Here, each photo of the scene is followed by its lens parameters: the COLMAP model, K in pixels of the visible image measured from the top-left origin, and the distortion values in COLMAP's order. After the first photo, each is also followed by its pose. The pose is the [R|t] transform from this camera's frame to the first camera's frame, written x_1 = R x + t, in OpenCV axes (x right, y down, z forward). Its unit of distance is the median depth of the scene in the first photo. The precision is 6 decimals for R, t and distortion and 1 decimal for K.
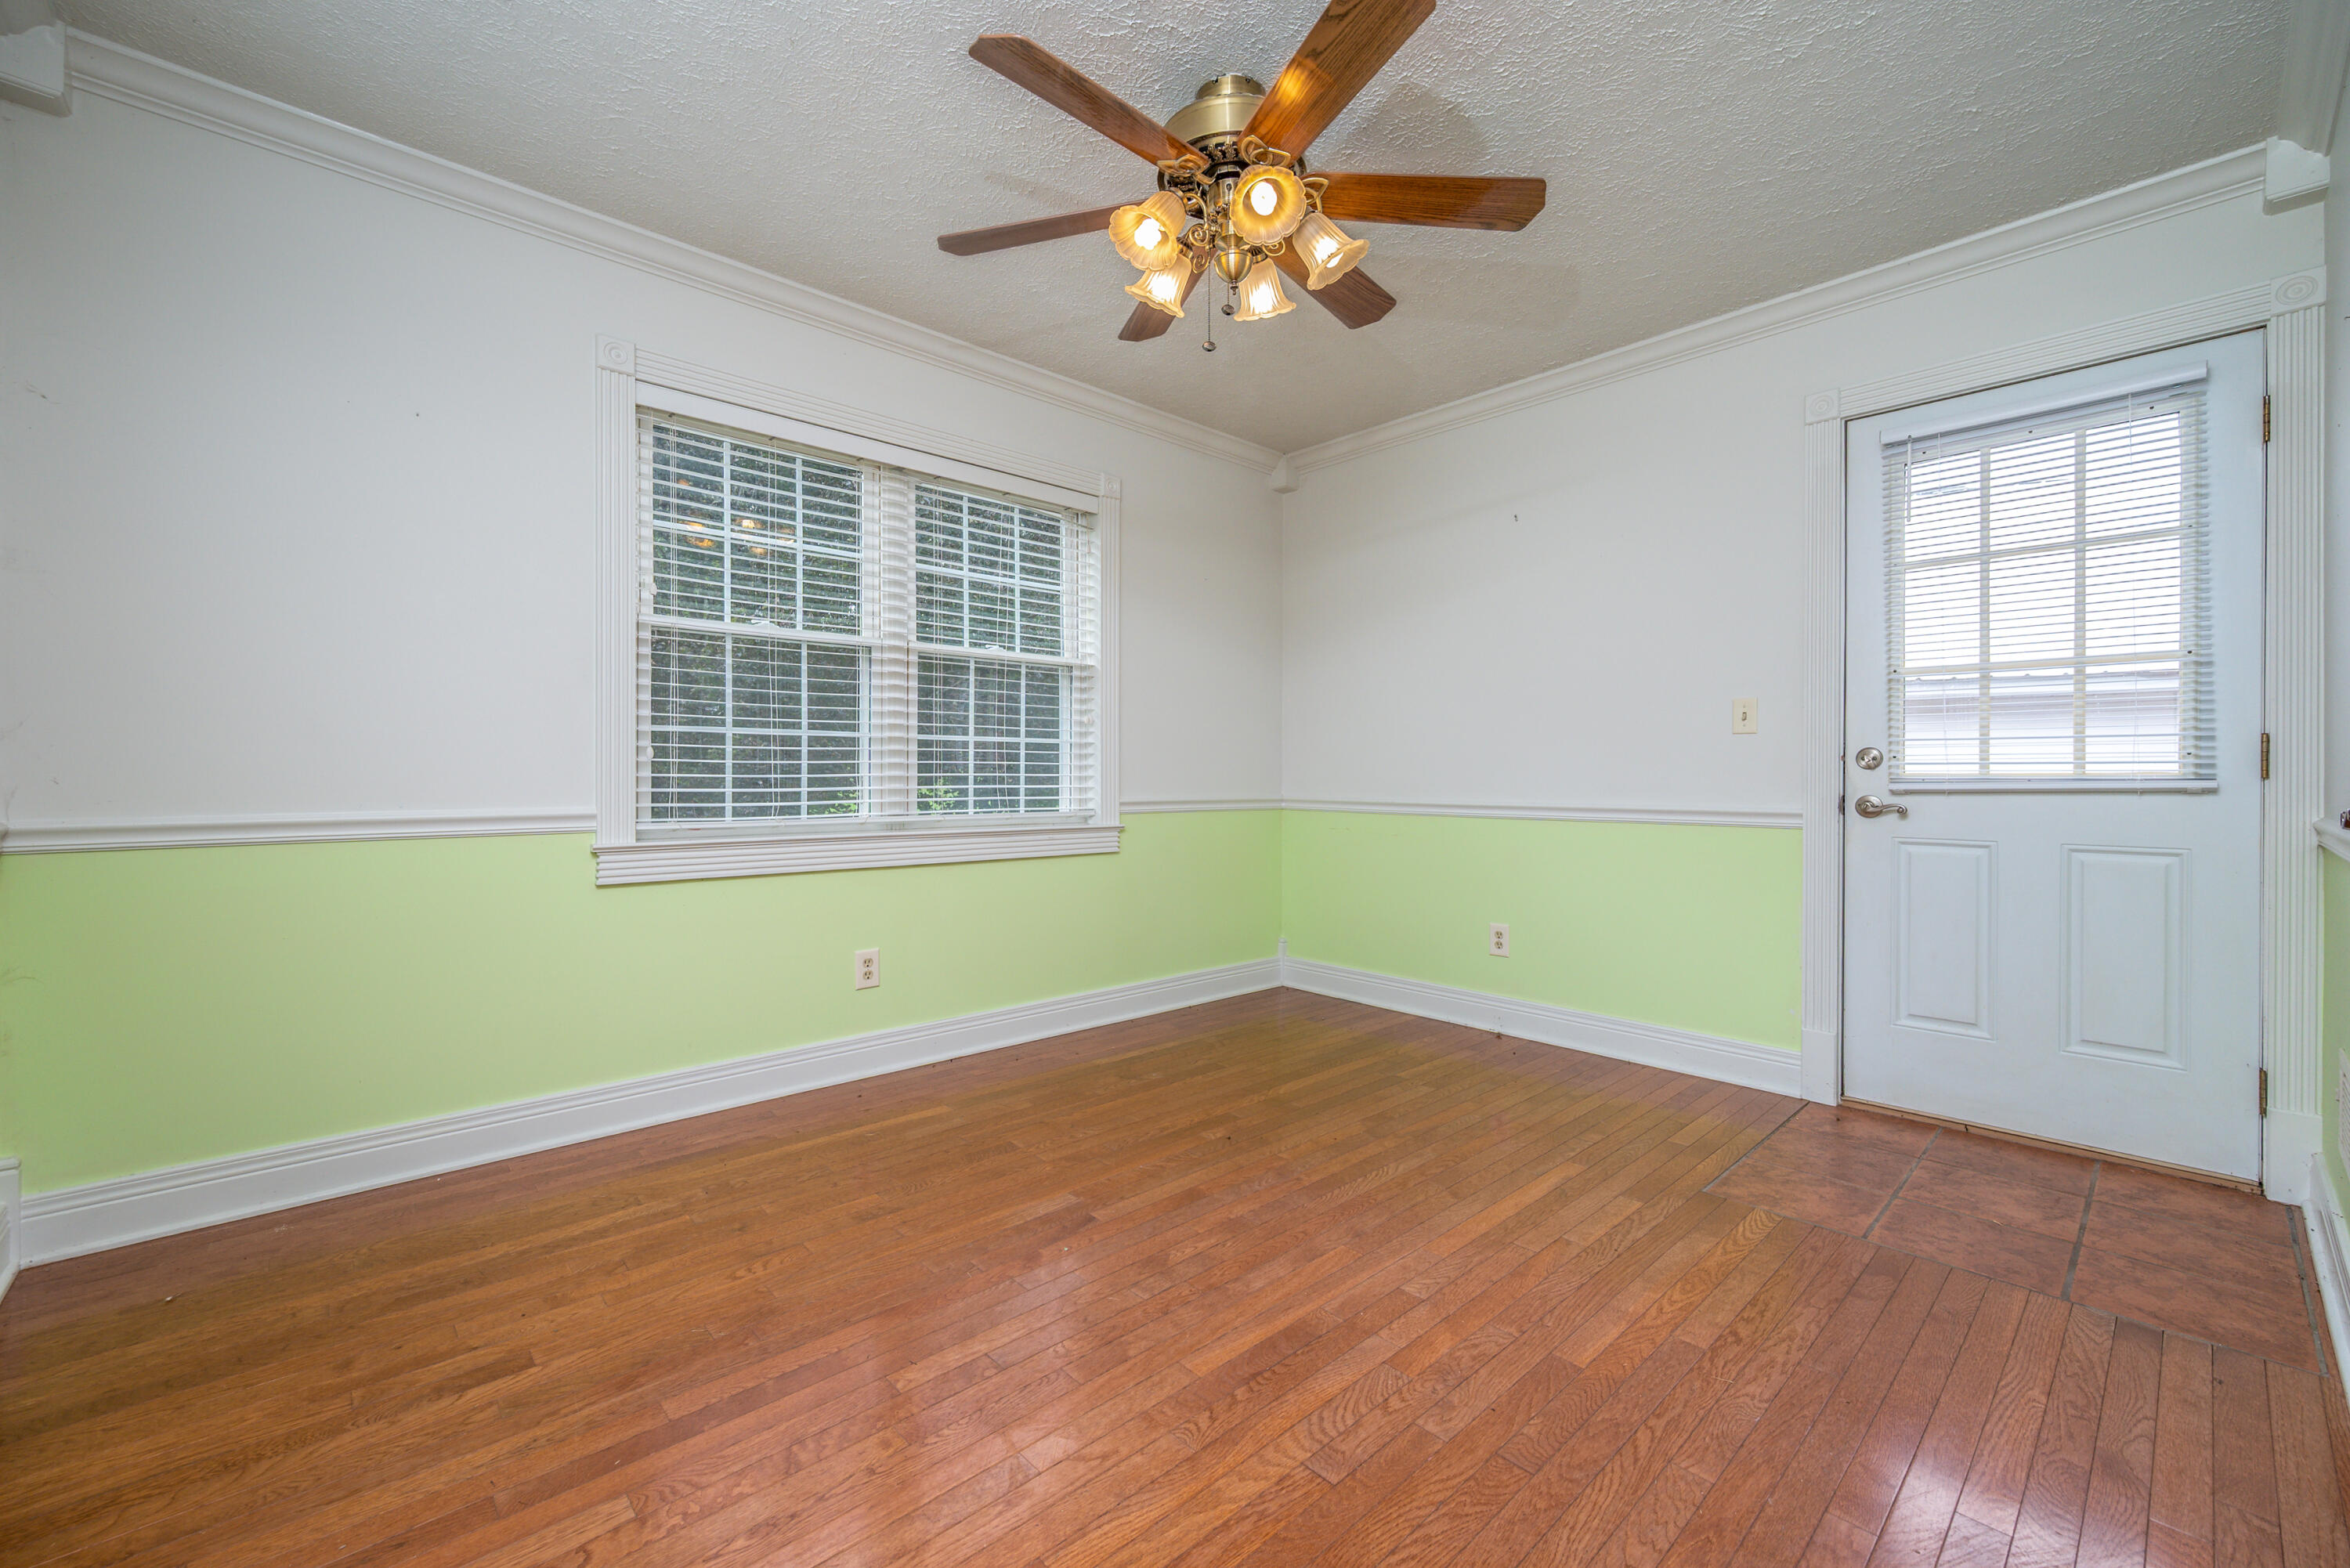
lens RADIAL K [[950.2, 0, 1178.5], [0, 950.2, 785.5], [0, 0, 1]] dist [-0.001605, 0.000011]
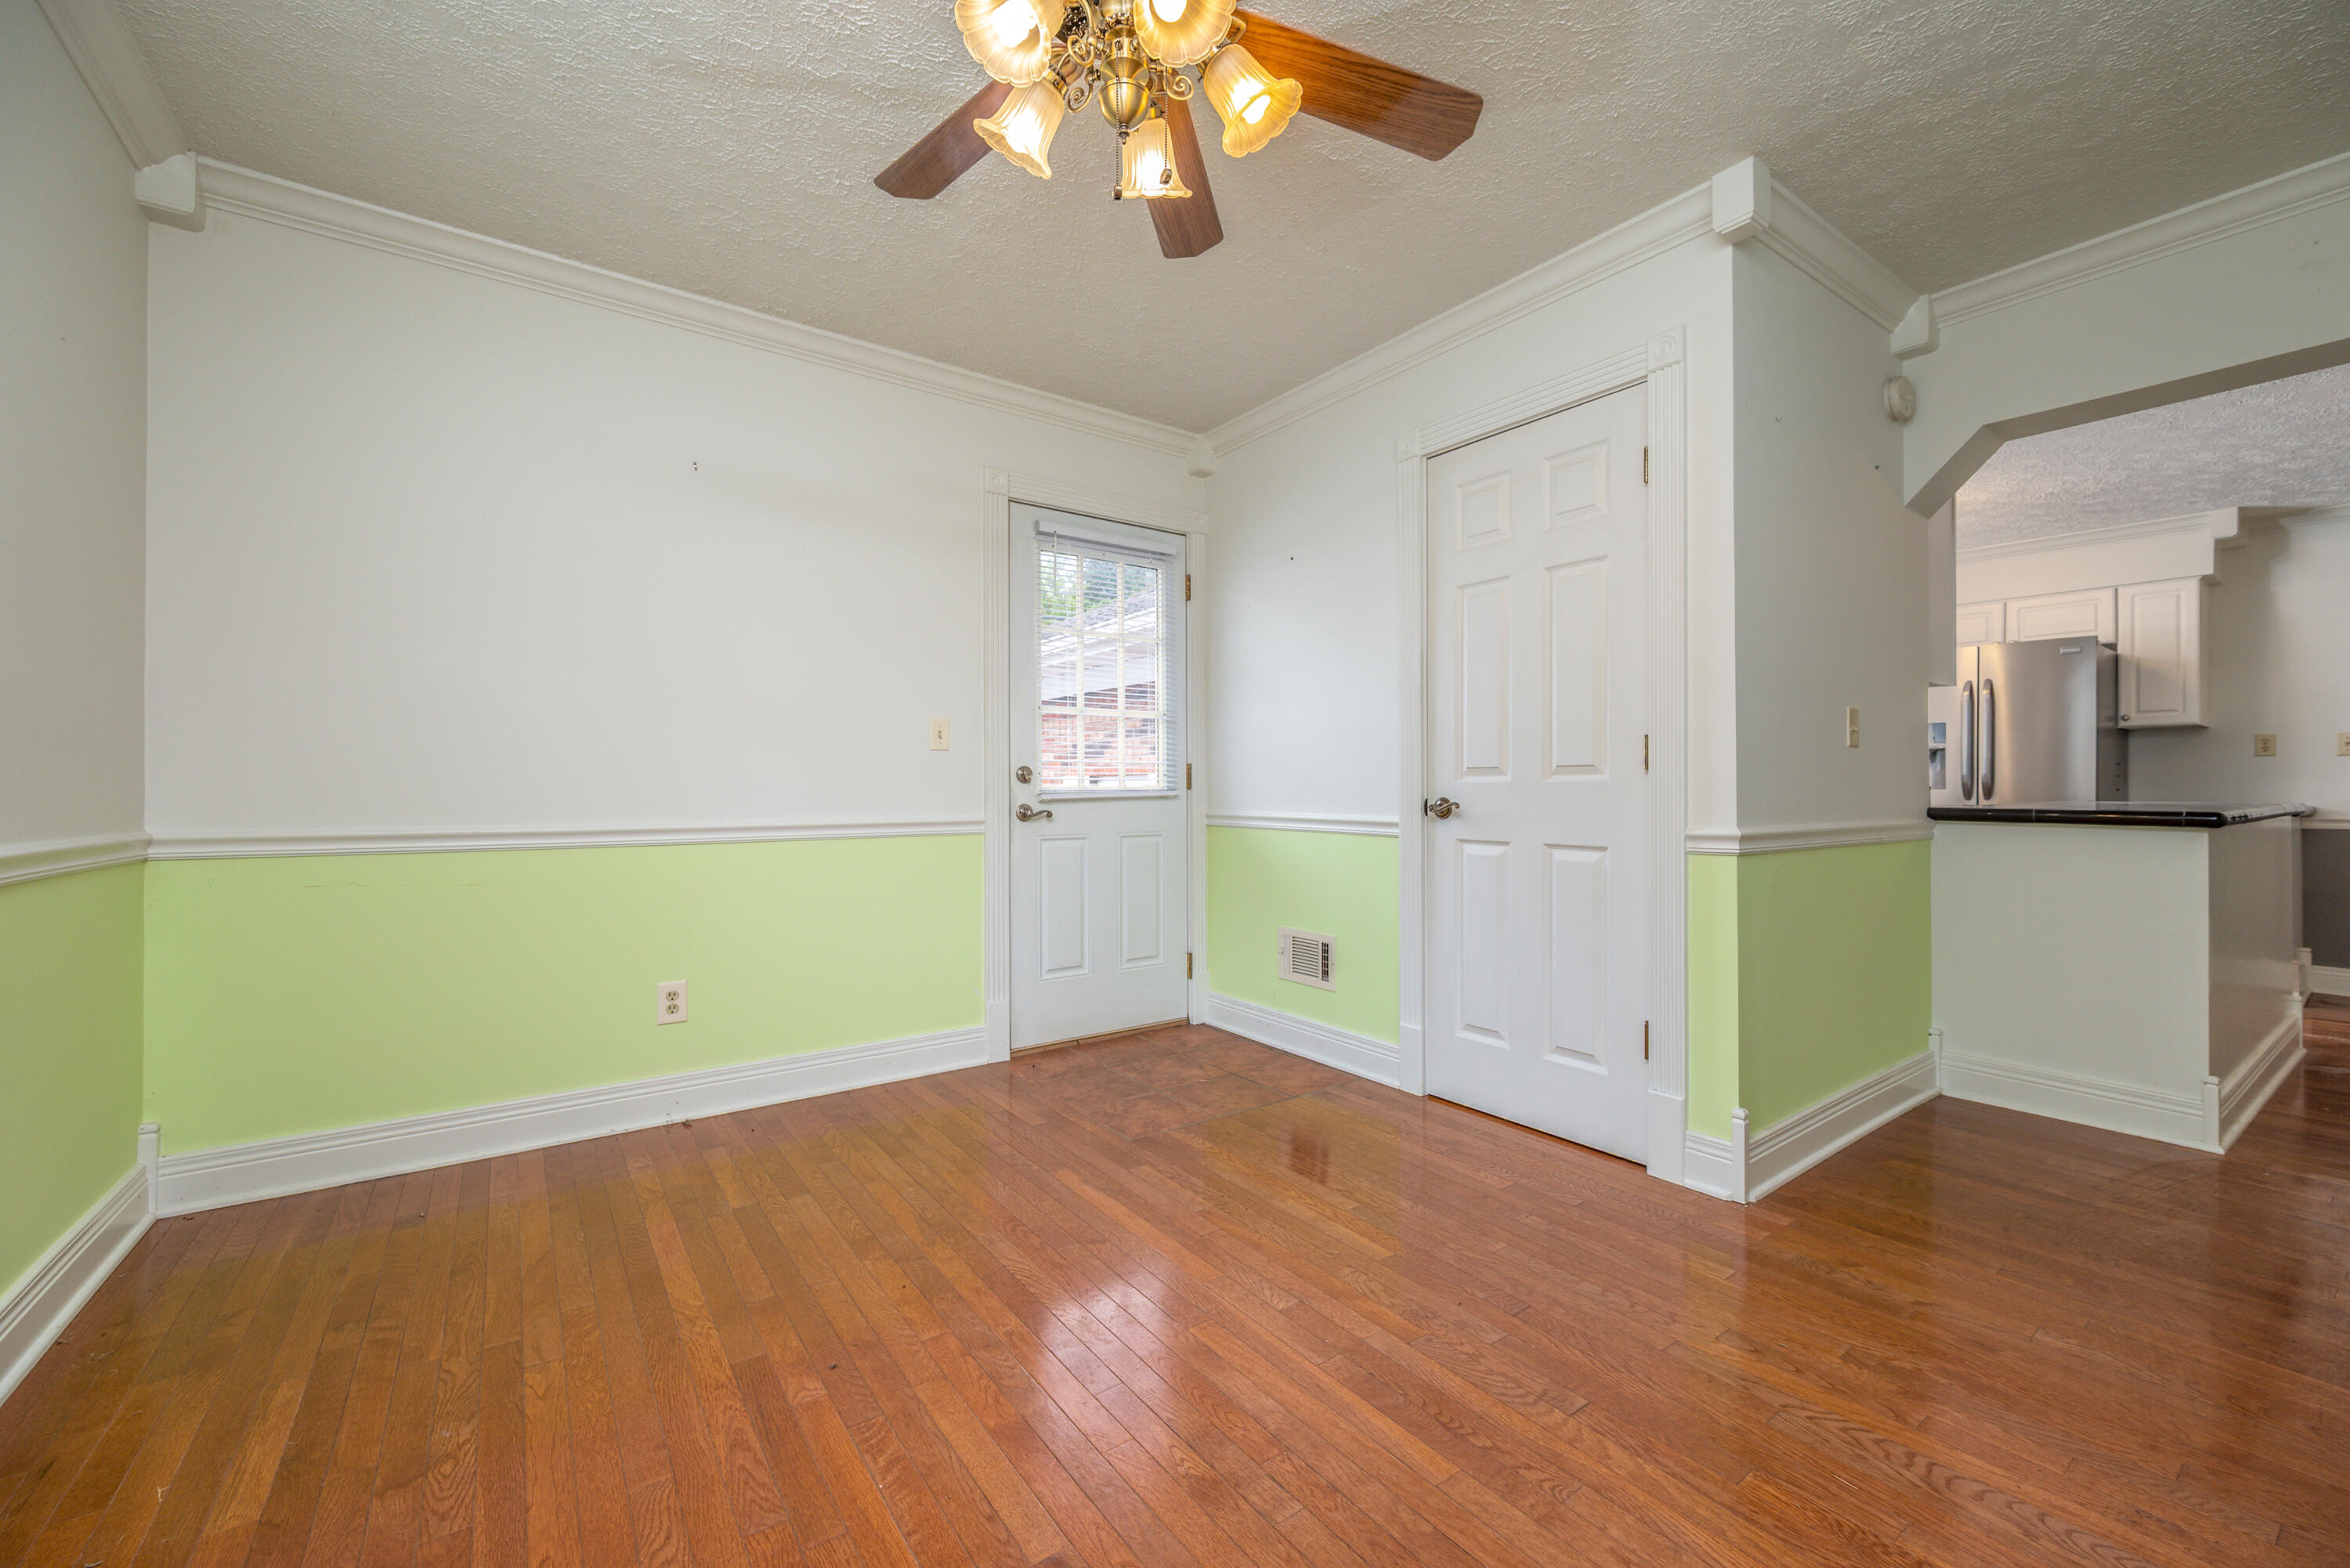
lens RADIAL K [[950.2, 0, 1178.5], [0, 950.2, 785.5], [0, 0, 1]] dist [-0.001605, 0.000011]
pose [[0.110365, -0.001164, 0.993890, -0.574627], [0.013006, 0.999915, -0.000274, -0.012595], [-0.993806, 0.012957, 0.110371, 0.749128]]
